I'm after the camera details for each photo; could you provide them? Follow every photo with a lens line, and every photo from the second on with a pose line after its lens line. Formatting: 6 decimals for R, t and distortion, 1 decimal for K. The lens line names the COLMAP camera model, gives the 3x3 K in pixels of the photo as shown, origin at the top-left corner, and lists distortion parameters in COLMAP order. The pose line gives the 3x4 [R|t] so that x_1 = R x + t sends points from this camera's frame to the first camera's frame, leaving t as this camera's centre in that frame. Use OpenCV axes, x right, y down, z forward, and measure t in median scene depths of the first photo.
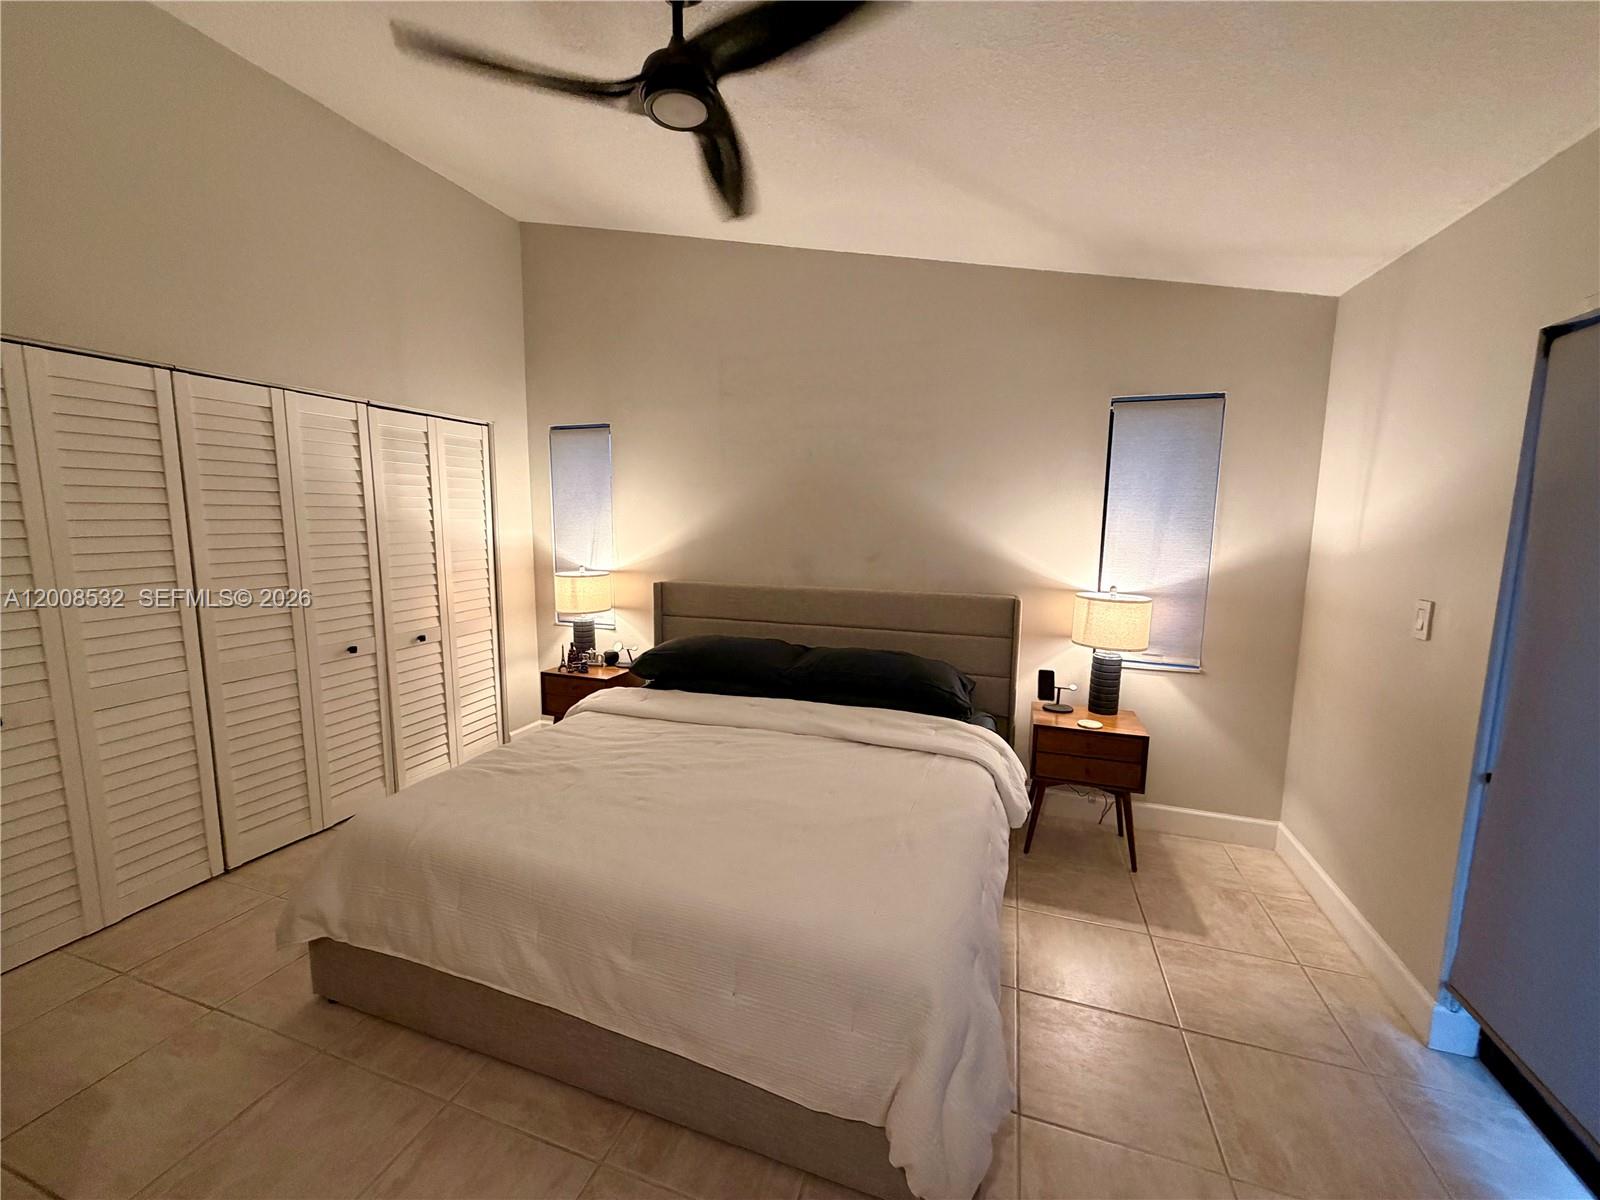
lens RADIAL K [[638.0, 0, 799.3], [0, 638.0, 601.8], [0, 0, 1]] dist [-0.001537, -0.000321]
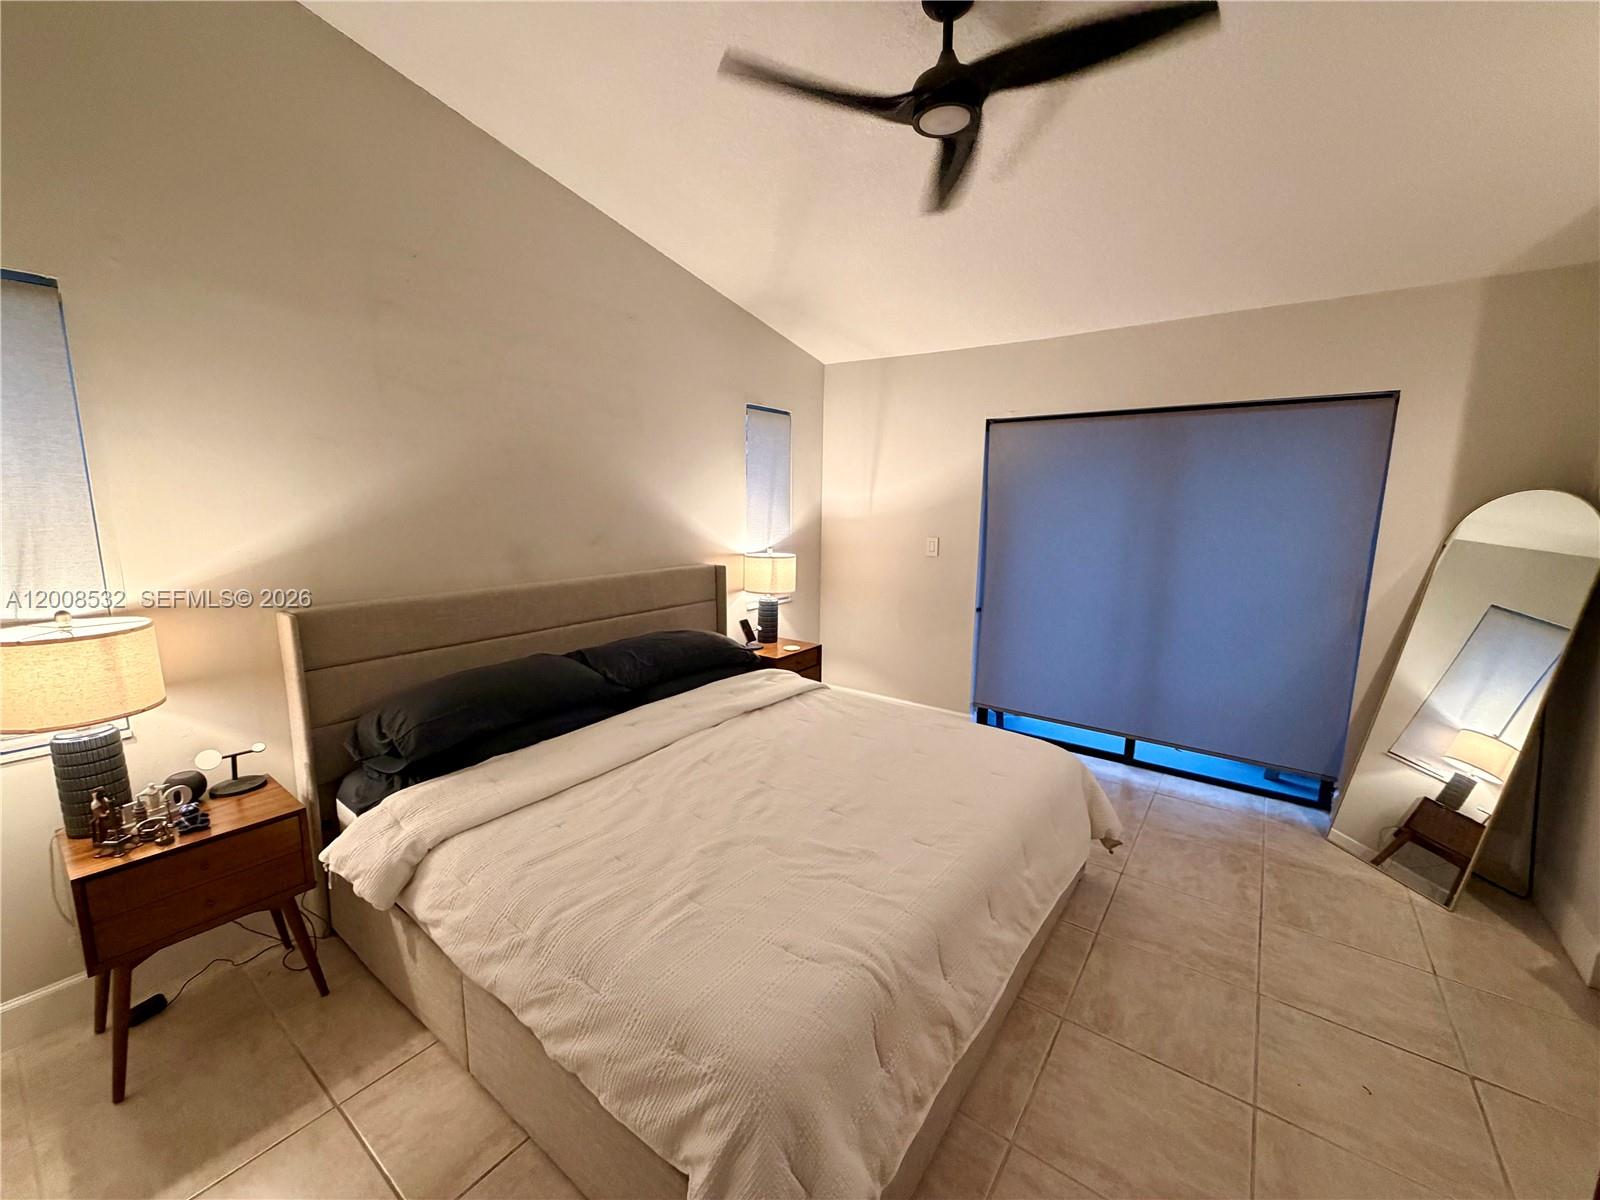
lens RADIAL K [[638.0, 0, 801.4], [0, 638.0, 595.0], [0, 0, 1]] dist [-0.001537, -0.000321]
pose [[0.295820, -0.149128, 0.943531, -0.842095], [0.115868, 0.986047, 0.119521, -0.085331], [-0.948190, 0.073969, 0.308972, 0.572557]]
